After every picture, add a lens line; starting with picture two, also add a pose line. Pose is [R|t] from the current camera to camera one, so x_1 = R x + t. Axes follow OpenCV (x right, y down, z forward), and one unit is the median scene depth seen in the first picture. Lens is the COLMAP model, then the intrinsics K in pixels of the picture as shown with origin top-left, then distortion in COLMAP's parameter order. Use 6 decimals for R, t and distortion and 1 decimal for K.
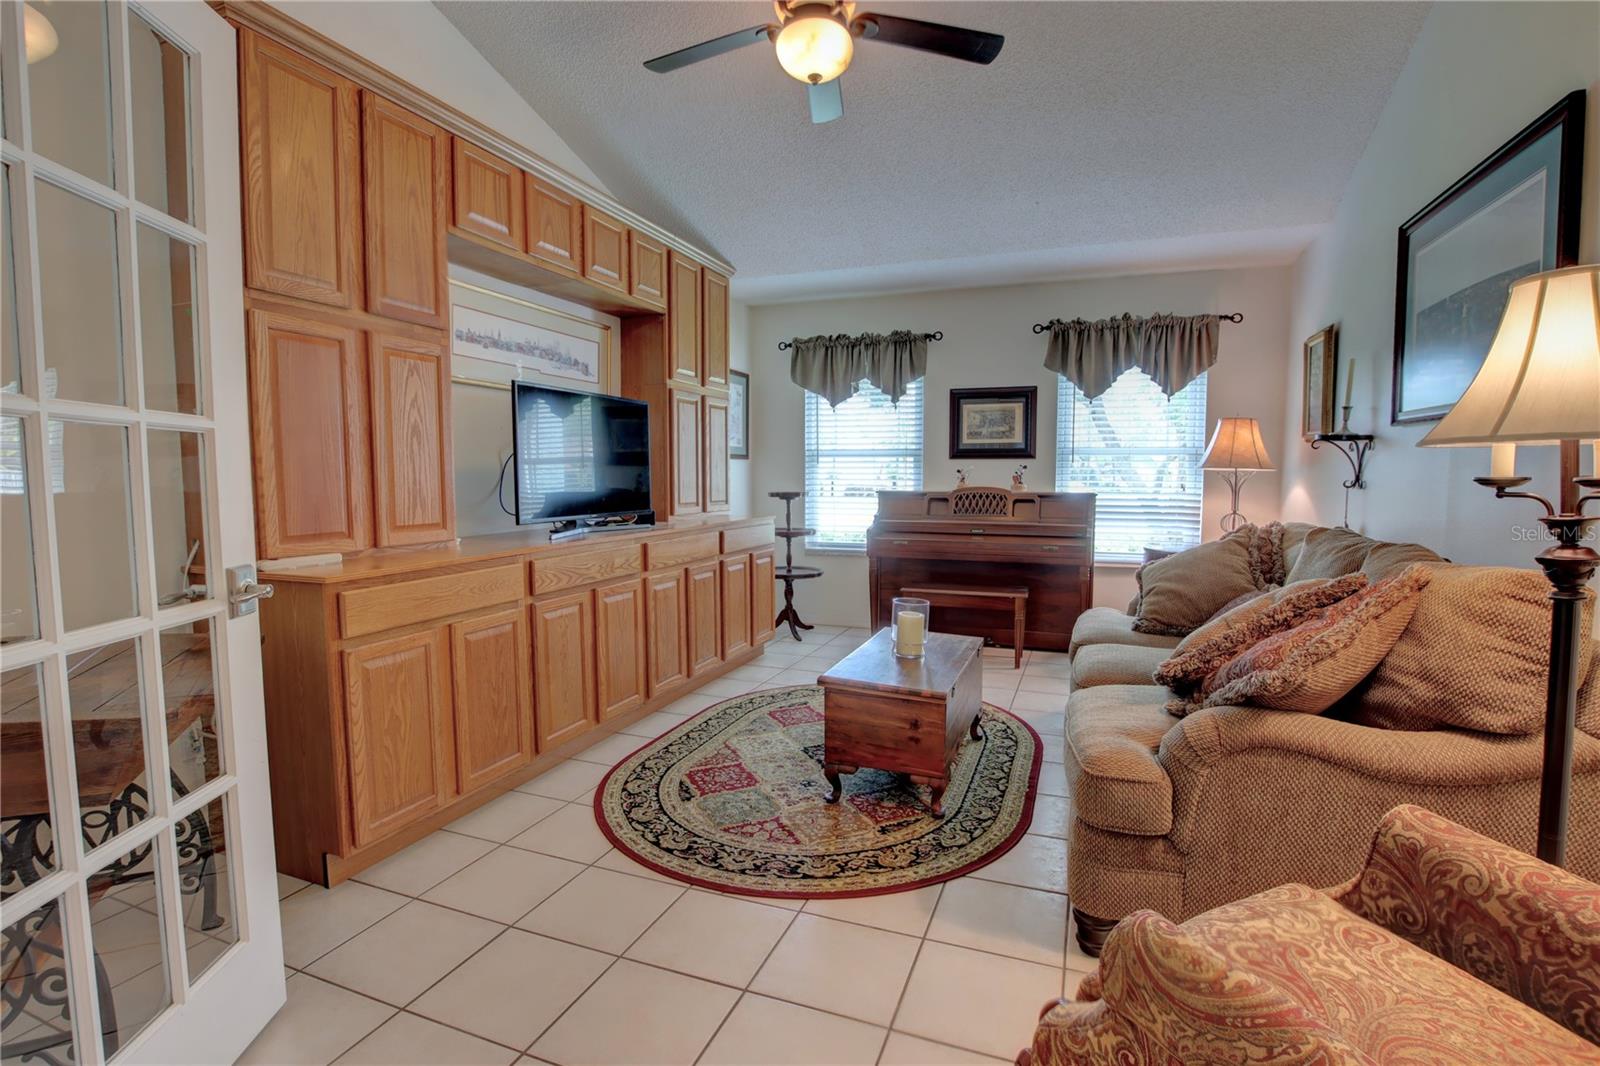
lens RADIAL K [[759.6, 0, 802.7], [0, 759.6, 538.6], [0, 0, 1]] dist [-0.029265, 0.000672]
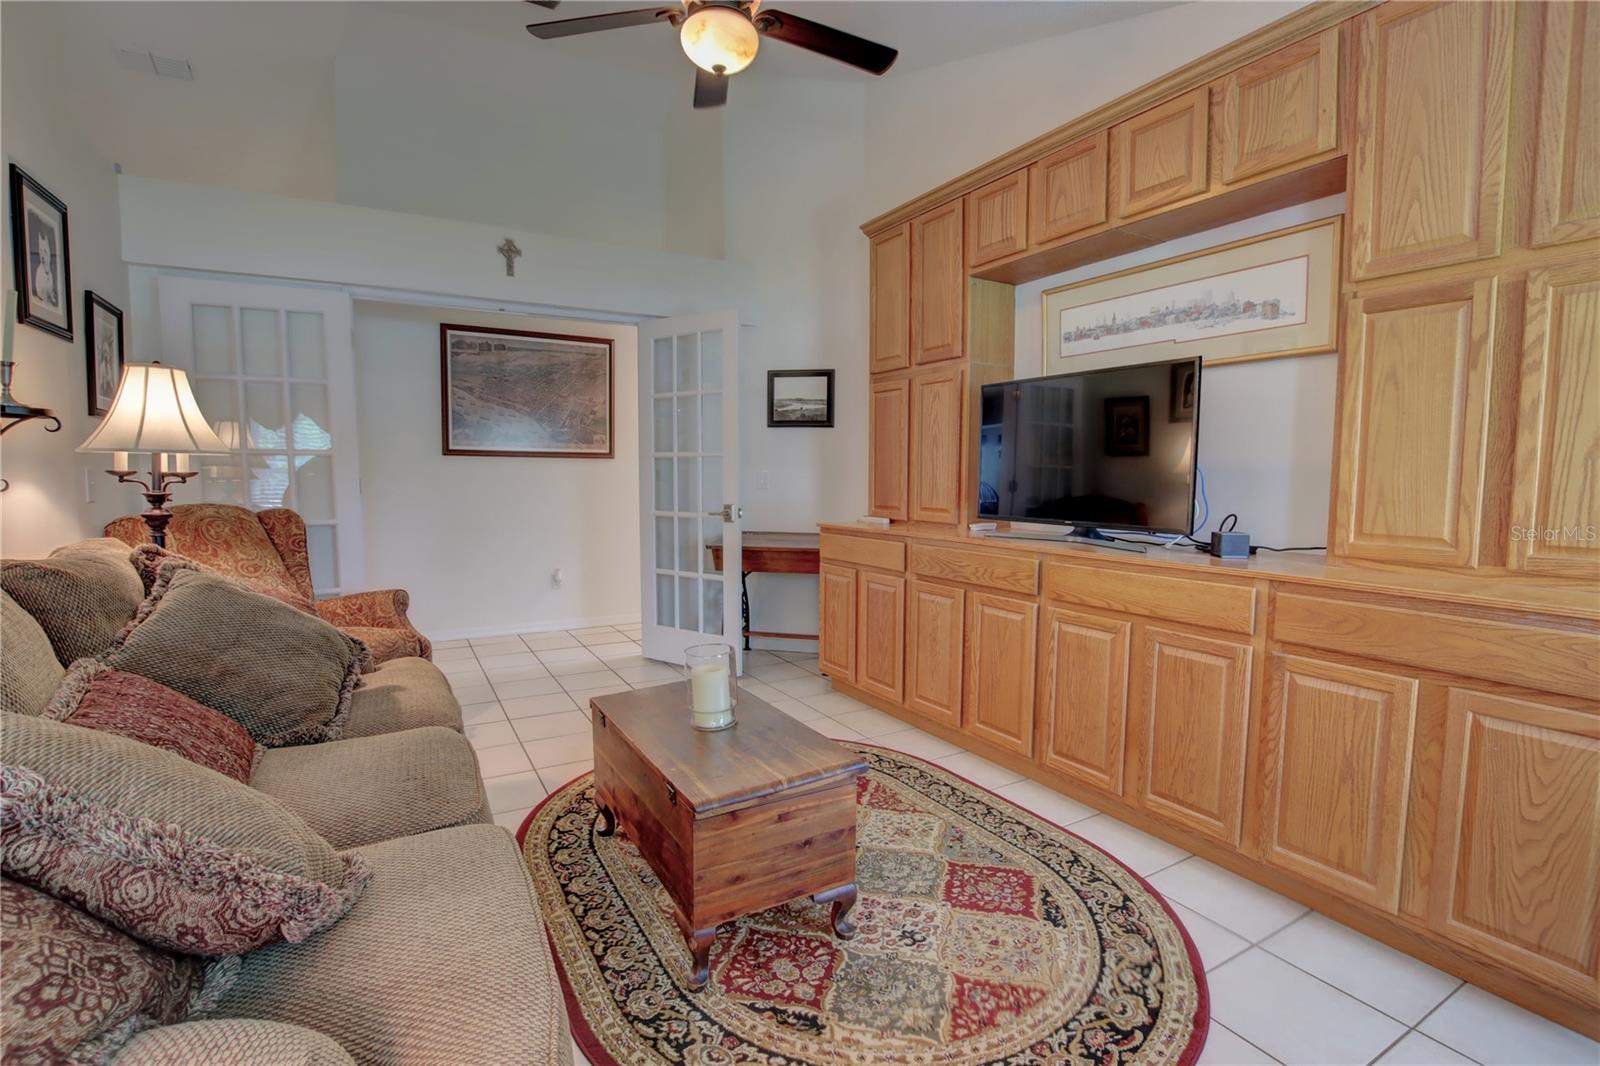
lens RADIAL K [[759.6, 0, 802.7], [0, 759.6, 538.6], [0, 0, 1]] dist [-0.029265, 0.000672]
pose [[-0.637570, 0.062957, -0.767816, 0.587507], [-0.066372, 0.988461, 0.136163, -0.113673], [0.767528, 0.137775, -0.626034, 1.408267]]
